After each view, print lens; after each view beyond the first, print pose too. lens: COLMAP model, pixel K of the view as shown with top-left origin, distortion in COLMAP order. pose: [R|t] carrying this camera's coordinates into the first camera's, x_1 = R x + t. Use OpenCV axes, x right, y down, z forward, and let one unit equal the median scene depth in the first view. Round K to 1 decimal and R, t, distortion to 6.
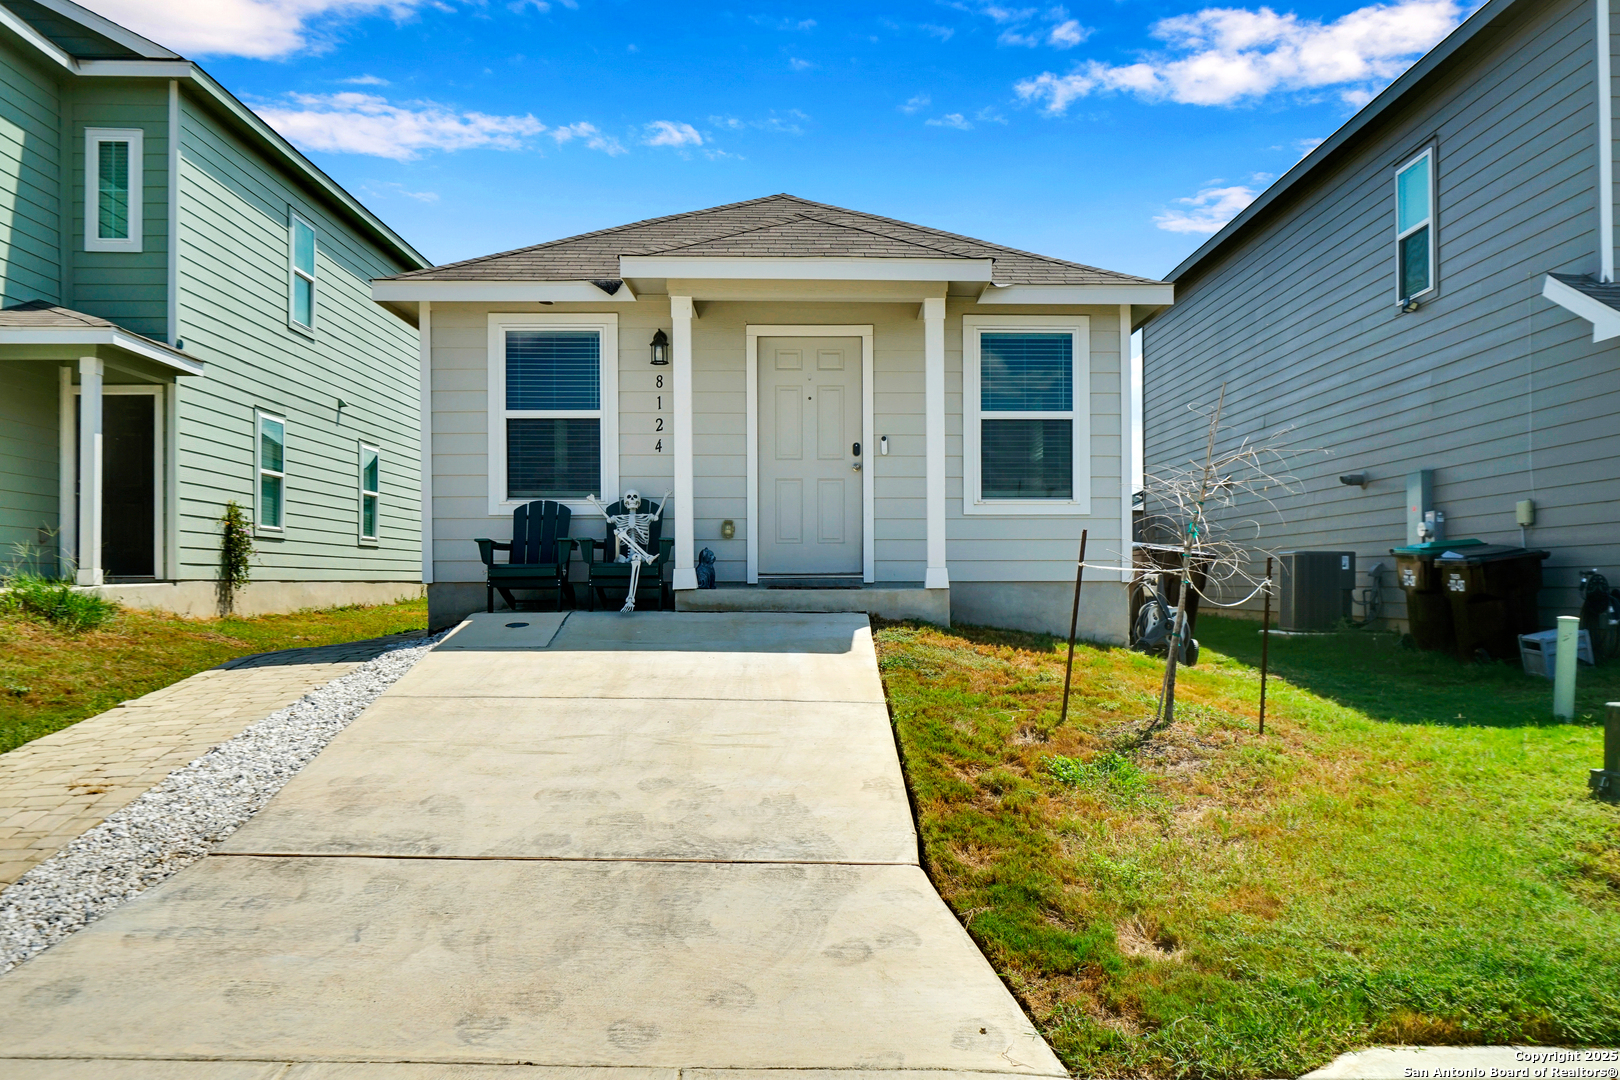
lens RADIAL K [[1417.7, 0, 813.8], [0, 1417.7, 551.4], [0, 0, 1]] dist [0.002949, 0.019851]
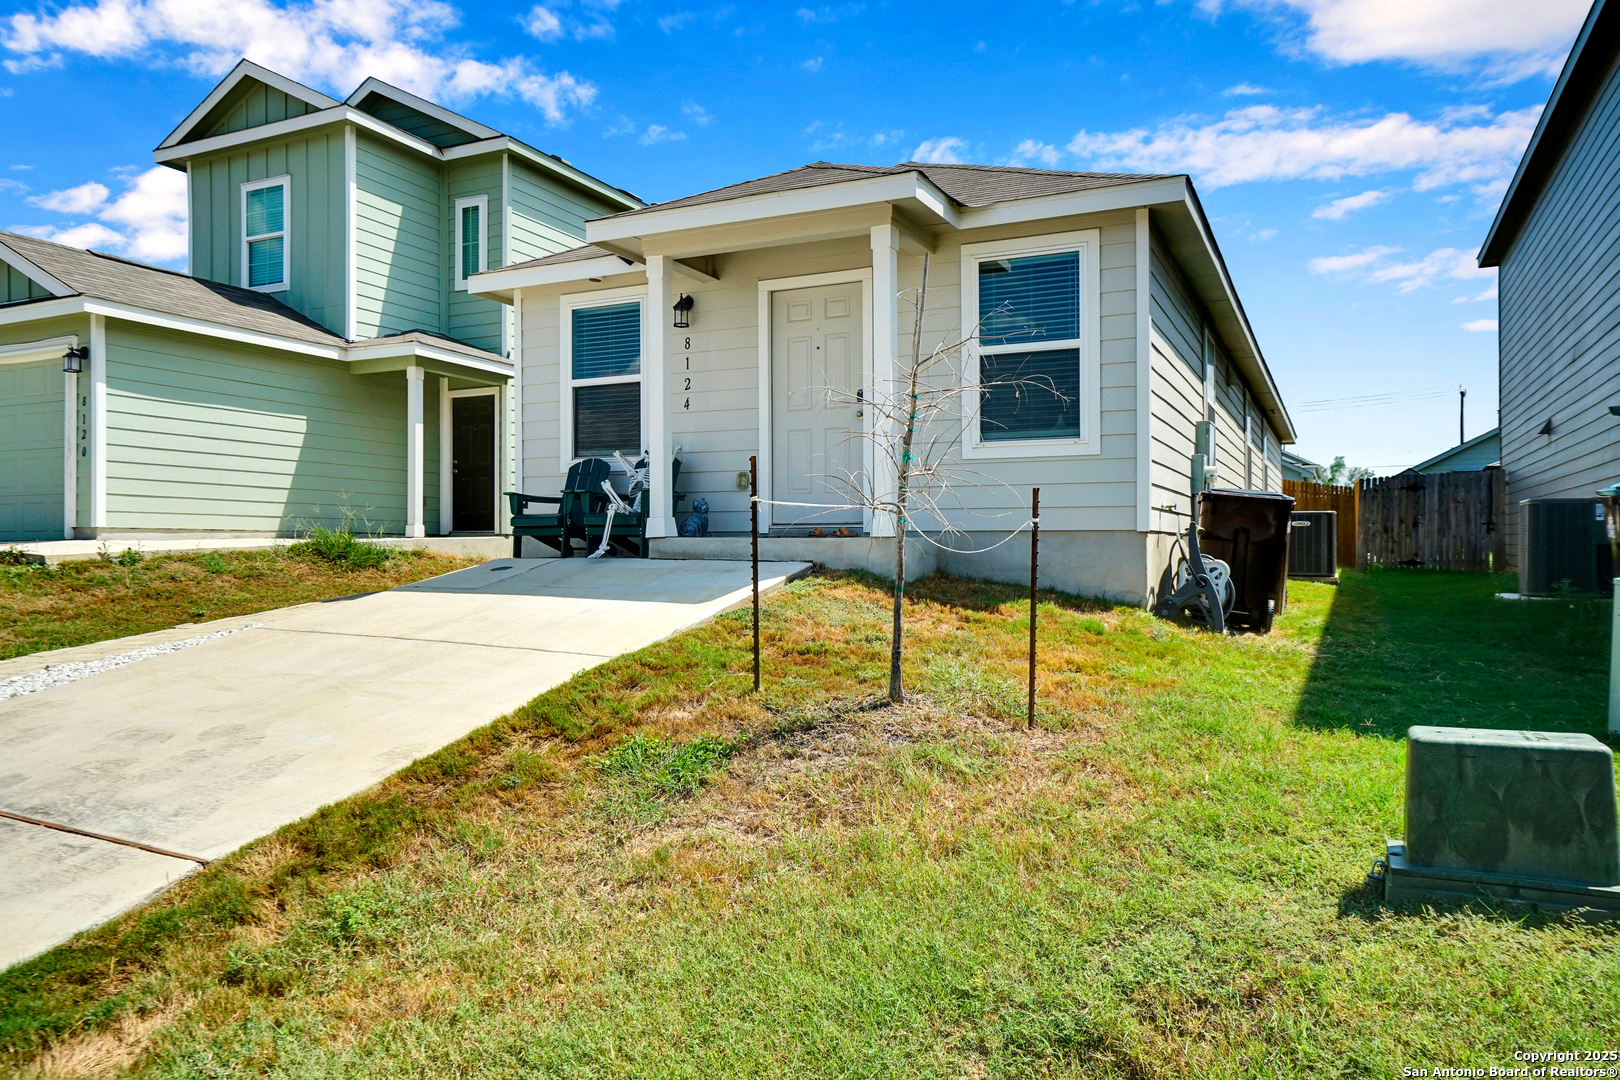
lens RADIAL K [[1077.1, 0, 804.5], [0, 1077.1, 542.3], [0, 0, 1]] dist [-0.000161, 0.000584]
pose [[0.891405, 0.002378, -0.453202, 0.335237], [0.005963, 0.999838, 0.016975, 0.016018], [0.453169, -0.017834, 0.891246, 0.319111]]
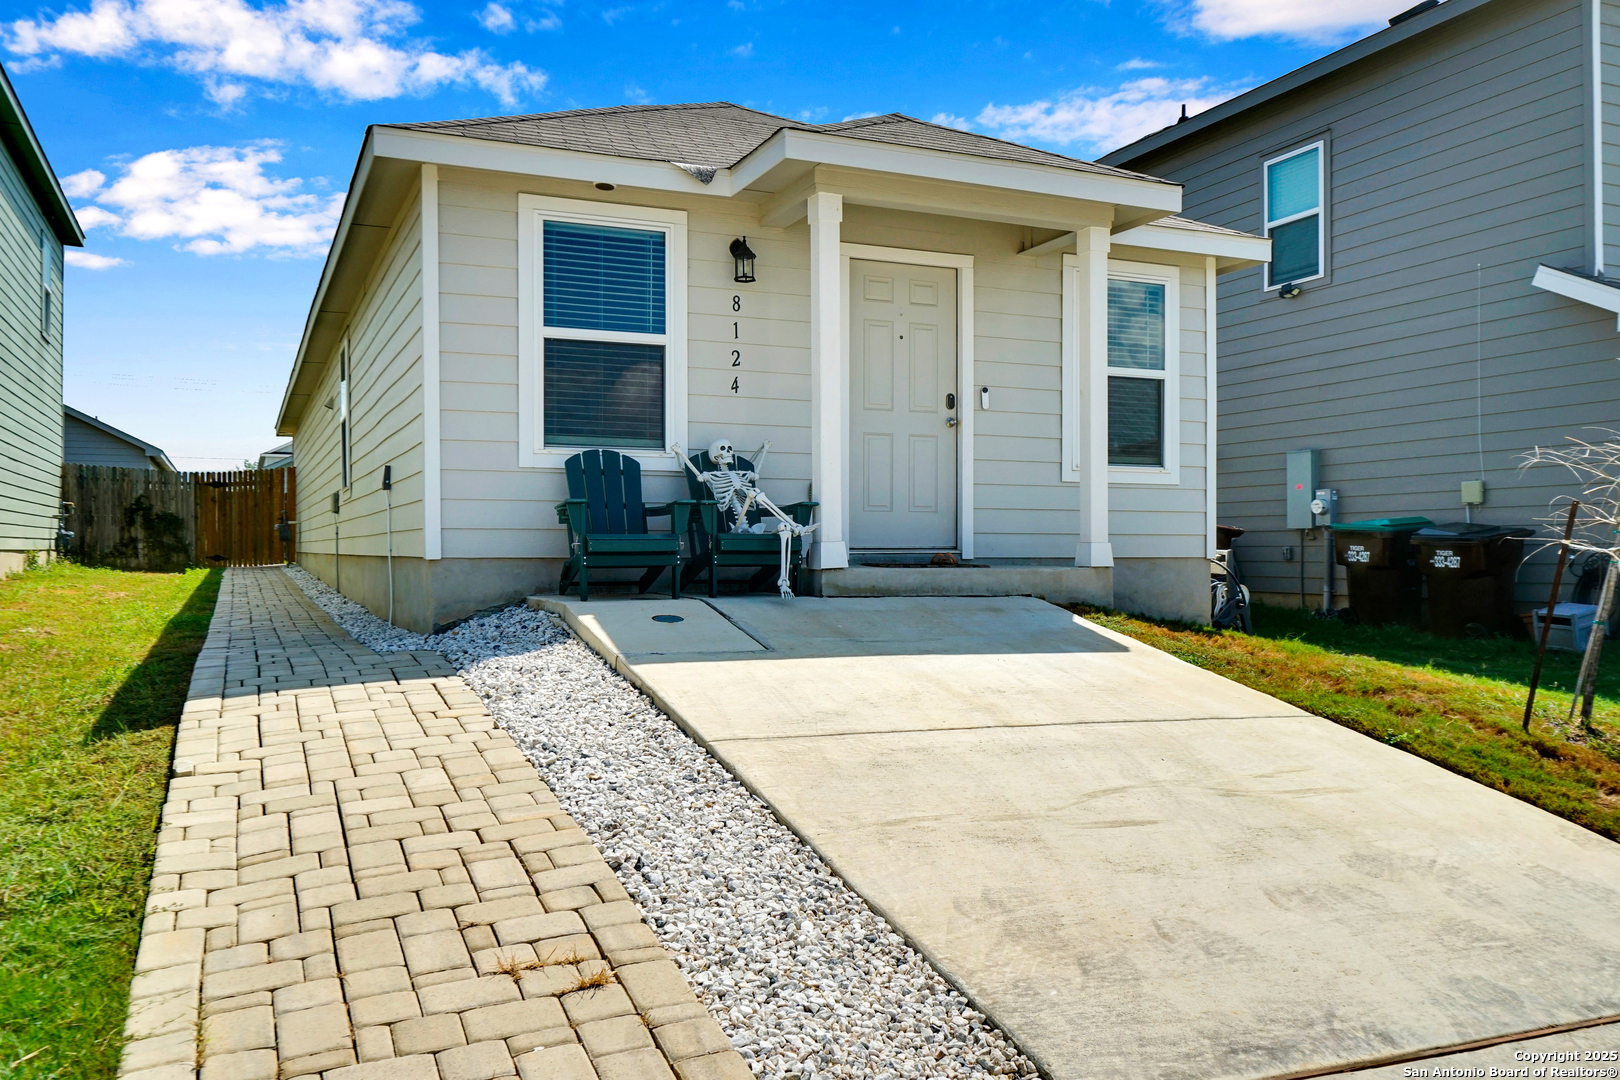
lens RADIAL K [[1285.7, 0, 769.5], [0, 1285.7, 534.2], [0, 0, 1]] dist [0.024809, -0.012405]
pose [[0.927744, 0.007844, 0.373134, -0.357890], [-0.010888, 0.999922, 0.006051, 0.003732], [-0.373057, -0.009677, 0.927758, 0.329463]]
